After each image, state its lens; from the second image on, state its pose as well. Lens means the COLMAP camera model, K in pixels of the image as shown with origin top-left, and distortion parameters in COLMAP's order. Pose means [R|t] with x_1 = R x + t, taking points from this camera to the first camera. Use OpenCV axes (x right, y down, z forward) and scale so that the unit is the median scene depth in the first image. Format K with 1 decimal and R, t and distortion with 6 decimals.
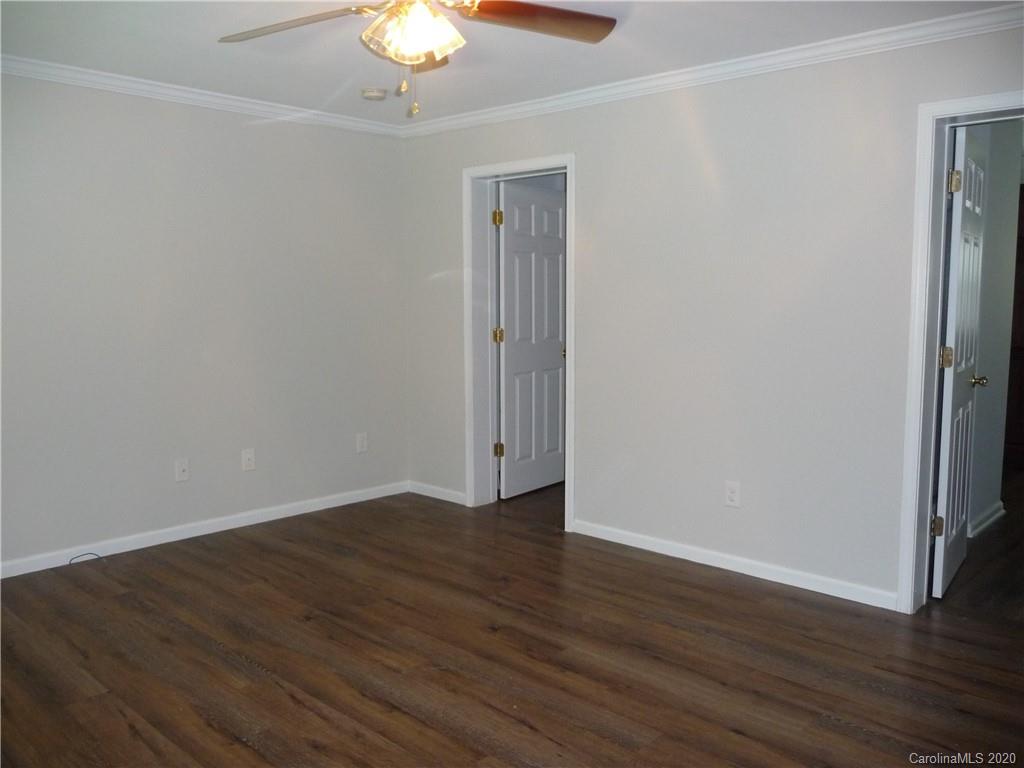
lens RADIAL K [[846.1, 0, 507.4], [0, 846.1, 390.0], [0, 0, 1]] dist [-0.044187, 0.042329]
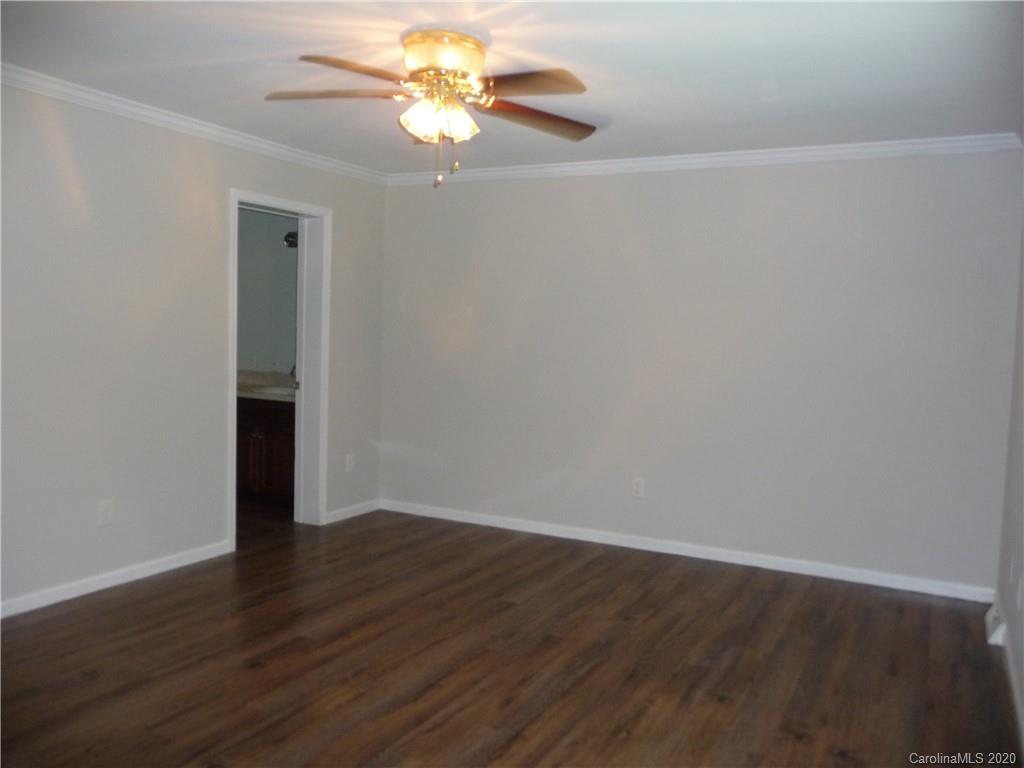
lens RADIAL K [[846.1, 0, 507.4], [0, 846.1, 390.0], [0, 0, 1]] dist [-0.044187, 0.042329]
pose [[-0.261572, -0.084794, 0.961452, -1.162384], [0.079810, 0.990822, 0.109097, -0.137044], [-0.961879, 0.105270, -0.252404, 1.070548]]
